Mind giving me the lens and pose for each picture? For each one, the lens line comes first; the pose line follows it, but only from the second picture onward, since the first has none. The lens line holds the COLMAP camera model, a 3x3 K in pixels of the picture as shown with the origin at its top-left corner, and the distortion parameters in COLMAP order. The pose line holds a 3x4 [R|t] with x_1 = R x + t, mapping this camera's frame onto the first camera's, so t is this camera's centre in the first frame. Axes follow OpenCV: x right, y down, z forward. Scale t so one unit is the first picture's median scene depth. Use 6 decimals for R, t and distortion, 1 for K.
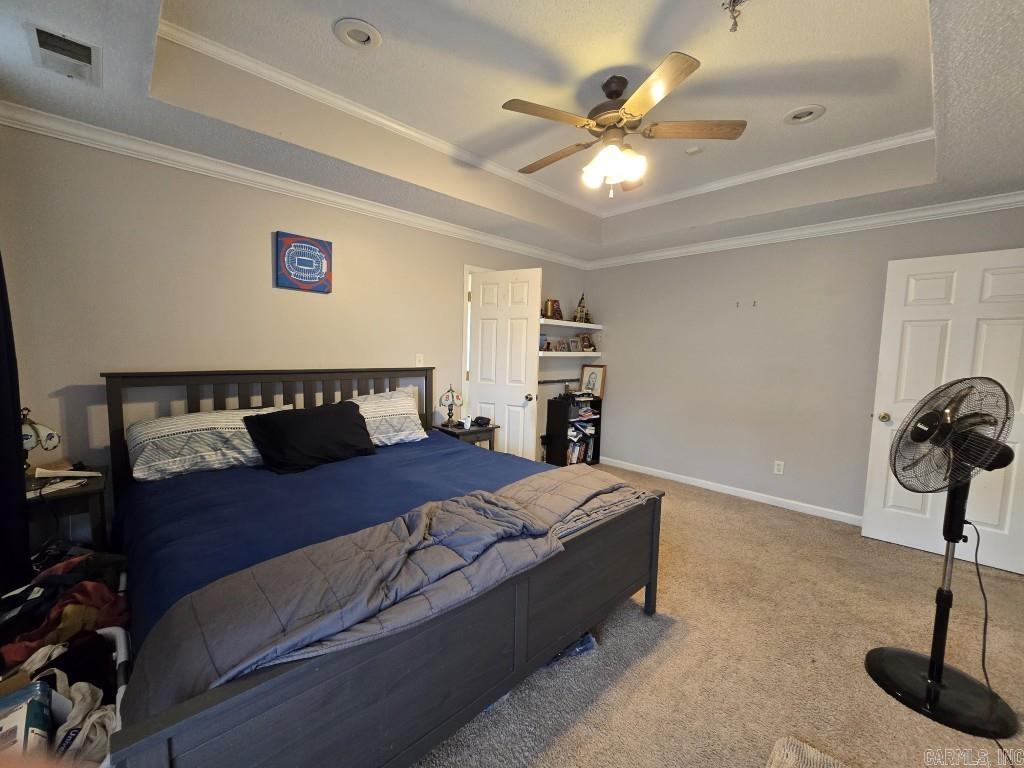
lens RADIAL K [[420.2, 0, 508.6], [0, 420.2, 385.5], [0, 0, 1]] dist [0.000916, 0.000846]
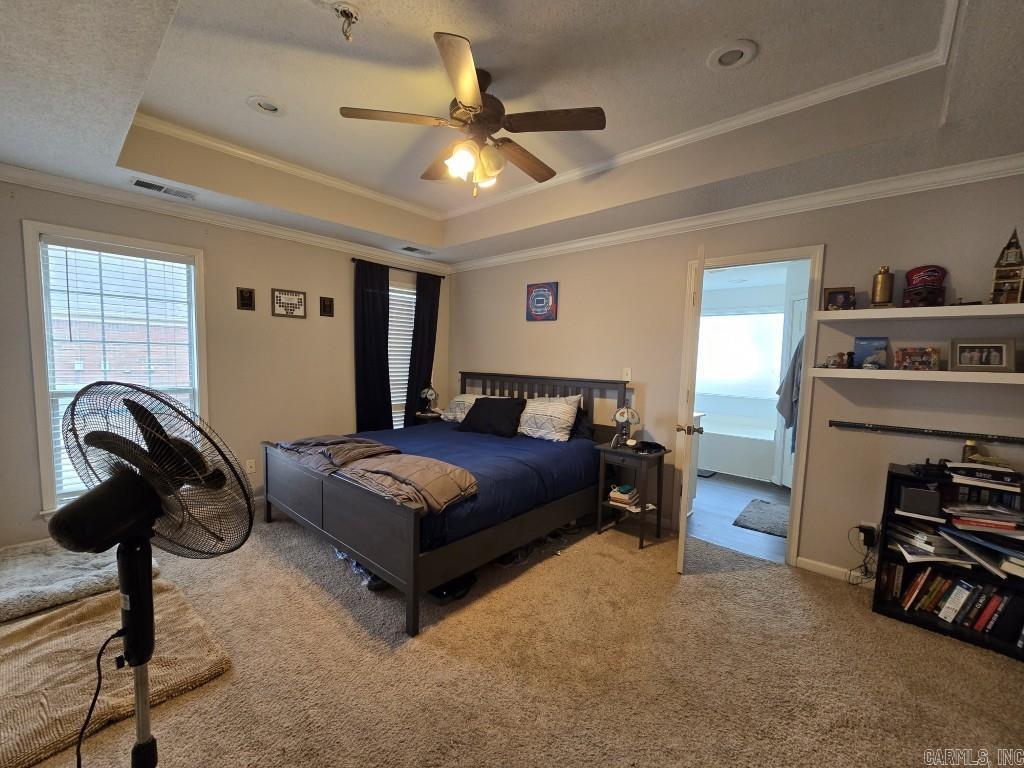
lens RADIAL K [[420.2, 0, 505.3], [0, 420.2, 386.1], [0, 0, 1]] dist [0.000916, 0.000846]
pose [[0.066768, 0.046543, -0.996682, 0.939159], [-0.107653, 0.993416, 0.039178, -0.049518], [0.991944, 0.104680, 0.071339, 0.807076]]
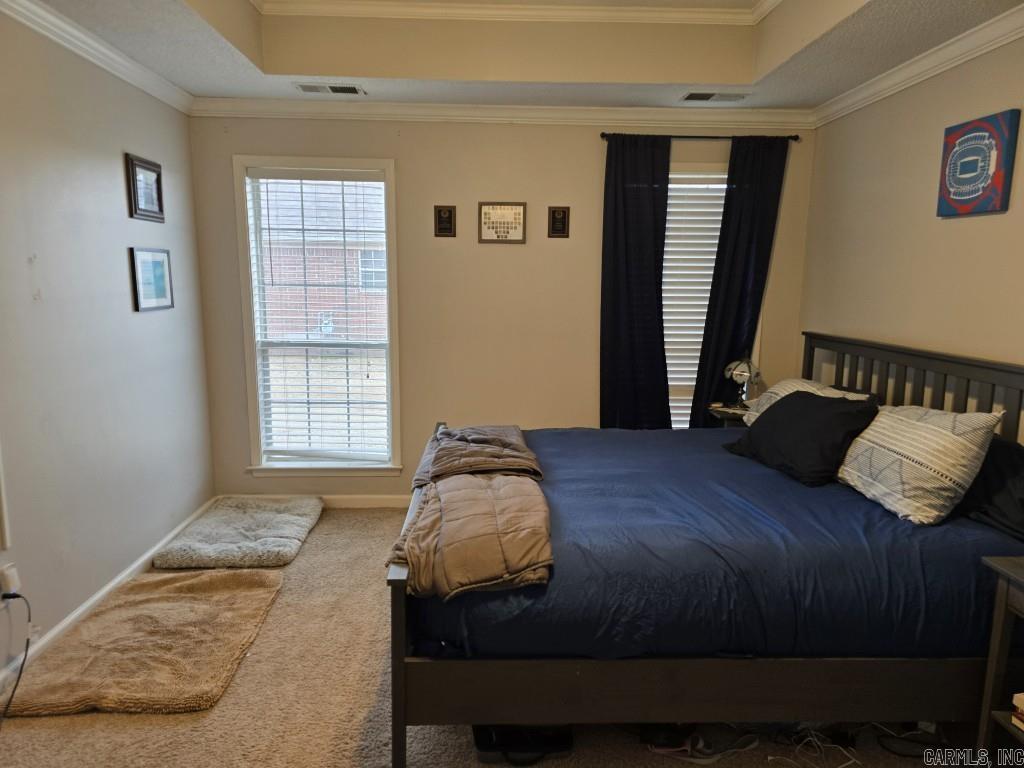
lens RADIAL K [[684.5, 0, 511.3], [0, 684.5, 385.7], [0, 0, 1]] dist [0.054370, -0.031497]
pose [[-0.663046, 0.084730, -0.743768, 0.657624], [-0.092273, 0.976746, 0.193529, -0.126466], [0.742870, 0.196948, -0.639809, 1.196774]]
